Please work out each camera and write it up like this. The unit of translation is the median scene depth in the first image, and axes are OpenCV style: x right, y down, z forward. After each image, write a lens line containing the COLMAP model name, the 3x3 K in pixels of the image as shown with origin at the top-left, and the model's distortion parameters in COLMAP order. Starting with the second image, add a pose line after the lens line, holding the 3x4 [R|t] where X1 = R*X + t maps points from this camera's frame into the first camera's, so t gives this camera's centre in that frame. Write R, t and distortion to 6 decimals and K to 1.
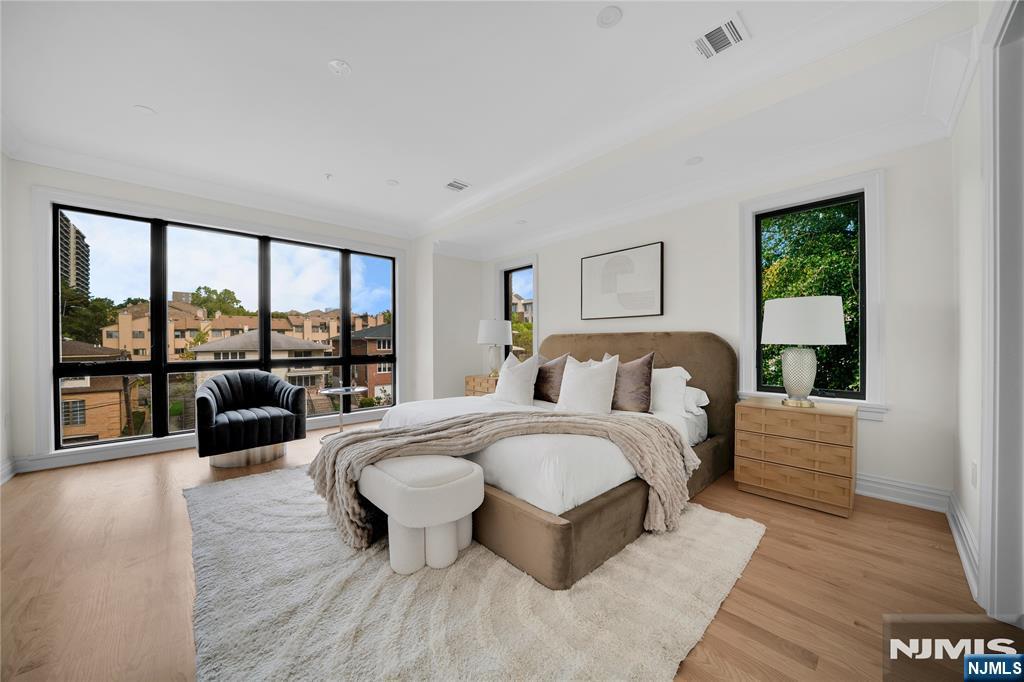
lens RADIAL K [[360.2, 0, 505.3], [0, 360.2, 345.1], [0, 0, 1]] dist [-0.020508, 0.000057]
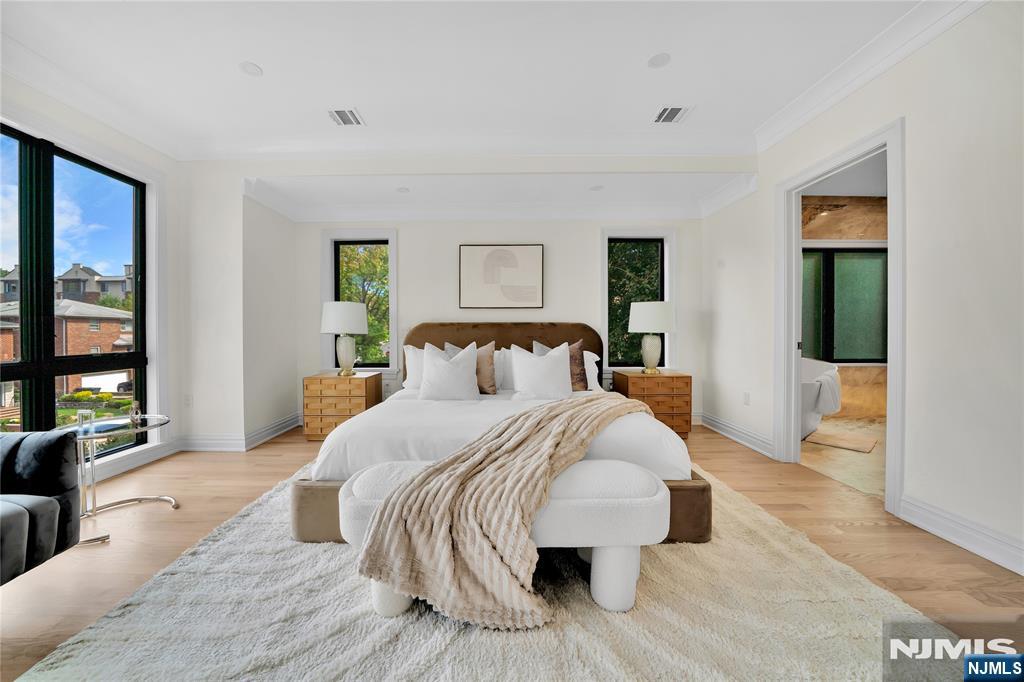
lens RADIAL K [[351.1, 0, 511.3], [0, 351.1, 345.2], [0, 0, 1]] dist [-0.019959, 0.000275]
pose [[0.686973, -0.030769, 0.726031, -0.430726], [0.004065, 0.999250, 0.038501, -0.006188], [-0.726672, -0.023498, 0.686583, 0.266223]]
